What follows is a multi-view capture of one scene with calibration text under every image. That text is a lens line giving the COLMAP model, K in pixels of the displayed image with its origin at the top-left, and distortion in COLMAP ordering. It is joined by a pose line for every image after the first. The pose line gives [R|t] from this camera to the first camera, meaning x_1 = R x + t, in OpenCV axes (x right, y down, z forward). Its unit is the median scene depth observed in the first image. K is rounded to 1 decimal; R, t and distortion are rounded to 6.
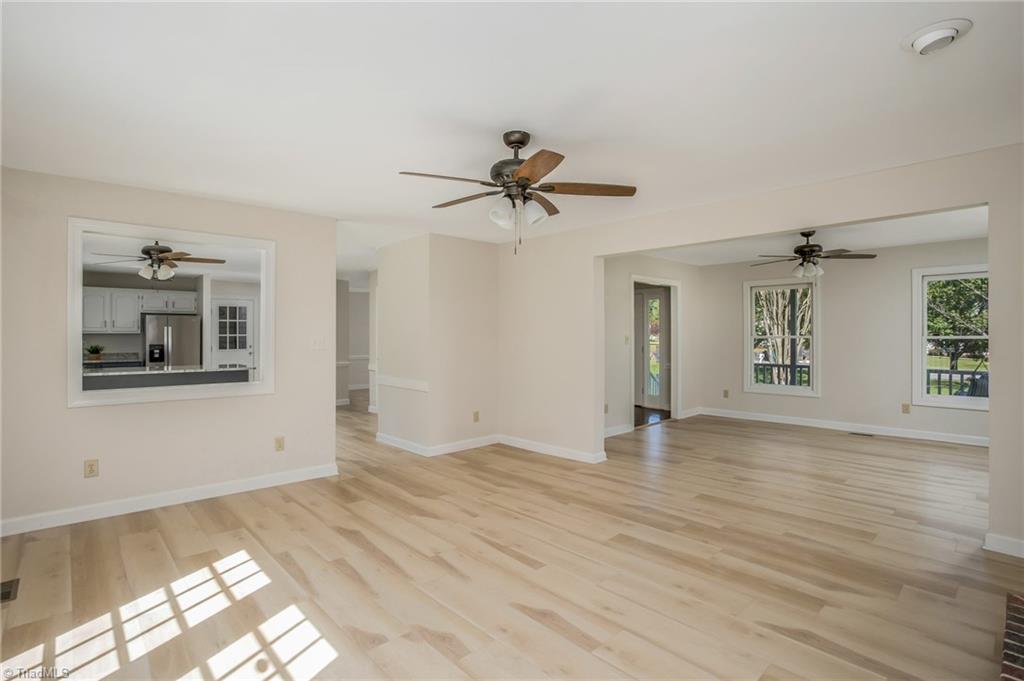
lens RADIAL K [[498.8, 0, 513.6], [0, 498.8, 337.9], [0, 0, 1]] dist [-0.060448, 0.012372]
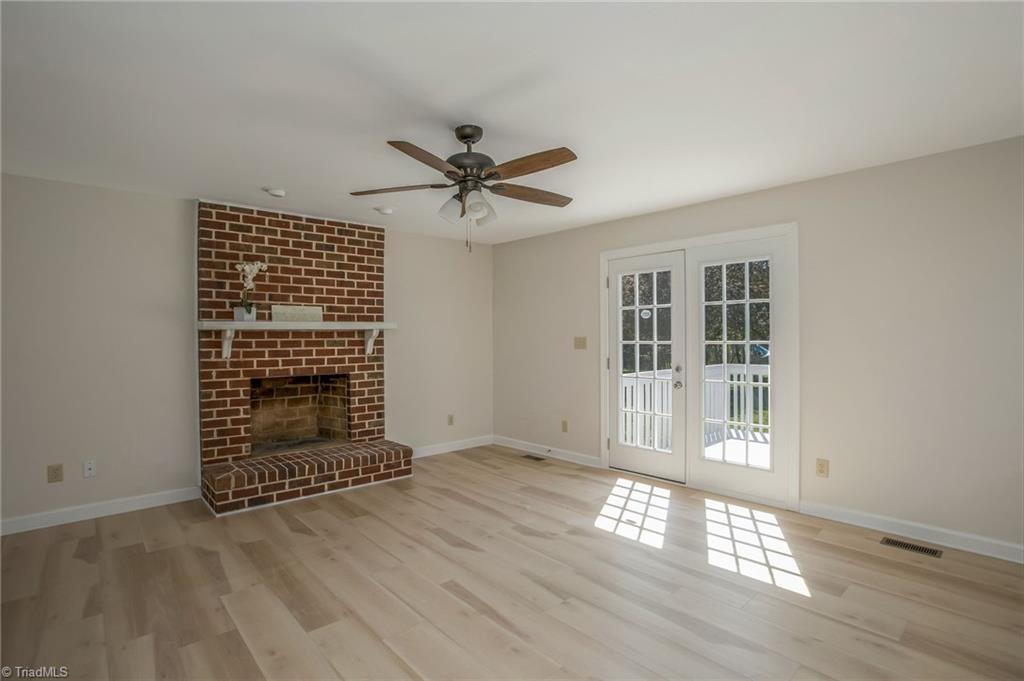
lens RADIAL K [[498.8, 0, 511.0], [0, 498.8, 344.5], [0, 0, 1]] dist [-0.060448, 0.012372]
pose [[-0.999839, 0.011225, 0.013991, -0.066346], [0.011494, 0.999748, 0.019270, -0.004299], [-0.013771, 0.019427, -0.999716, 1.478381]]
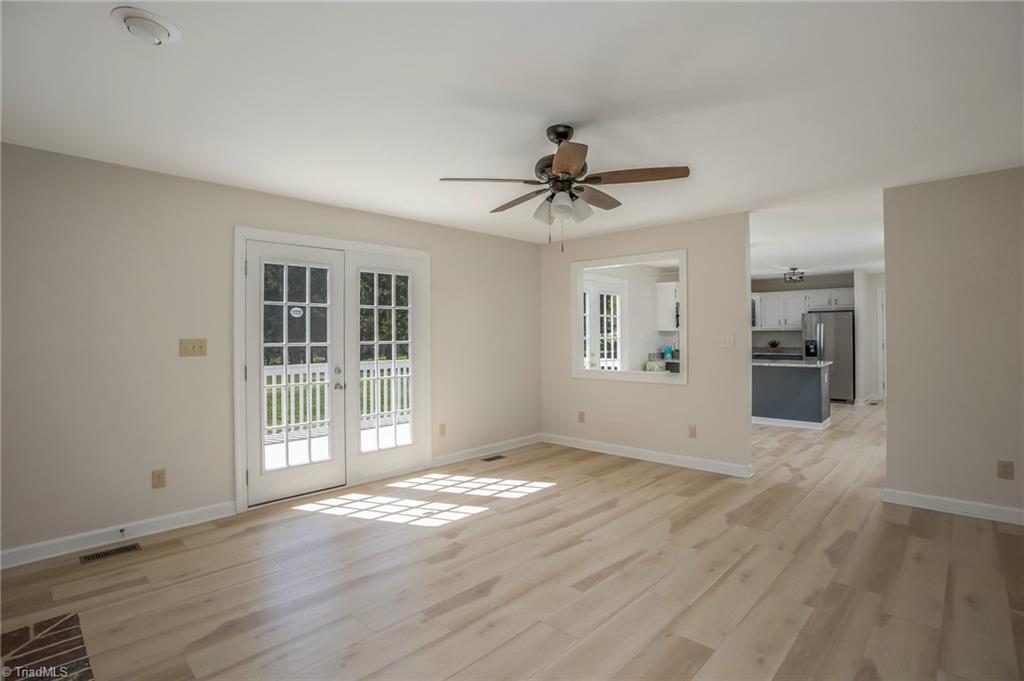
lens RADIAL K [[498.8, 0, 510.9], [0, 498.8, 337.4], [0, 0, 1]] dist [-0.060448, 0.012372]
pose [[0.061929, 0.007100, -0.998055, 0.726833], [0.001352, 0.999973, 0.007198, -0.003946], [0.998080, -0.001795, 0.061917, 0.630349]]
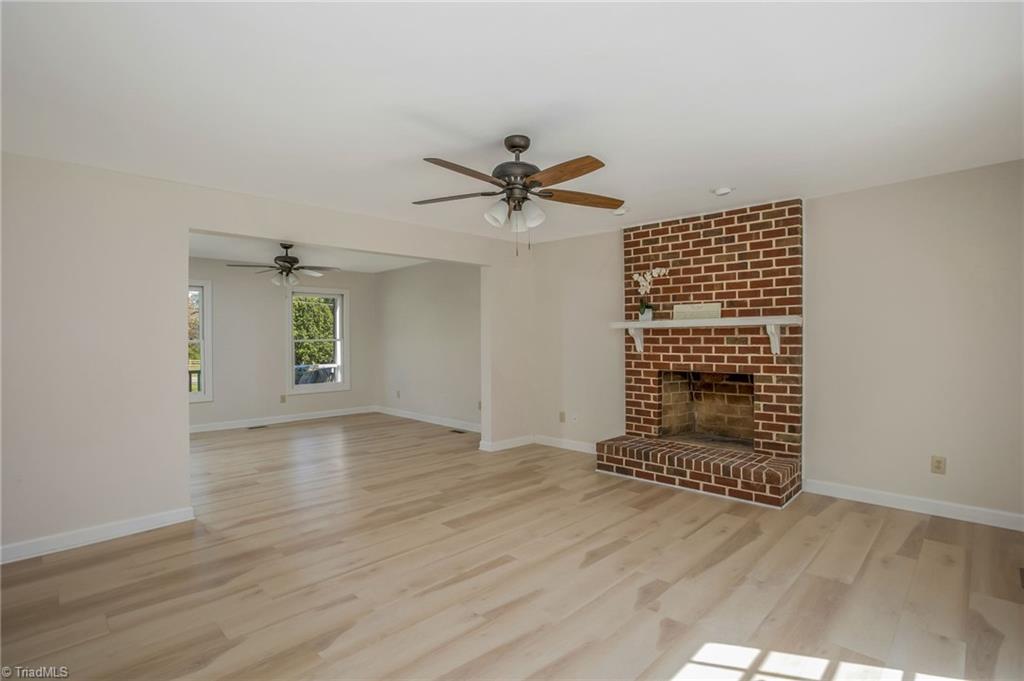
lens RADIAL K [[498.8, 0, 508.3], [0, 498.8, 342.0], [0, 0, 1]] dist [-0.060448, 0.012372]
pose [[-0.038477, -0.005307, 0.999245, -0.759060], [0.012090, 0.999910, 0.005776, 0.001908], [-0.999186, 0.012303, -0.038409, 0.797994]]
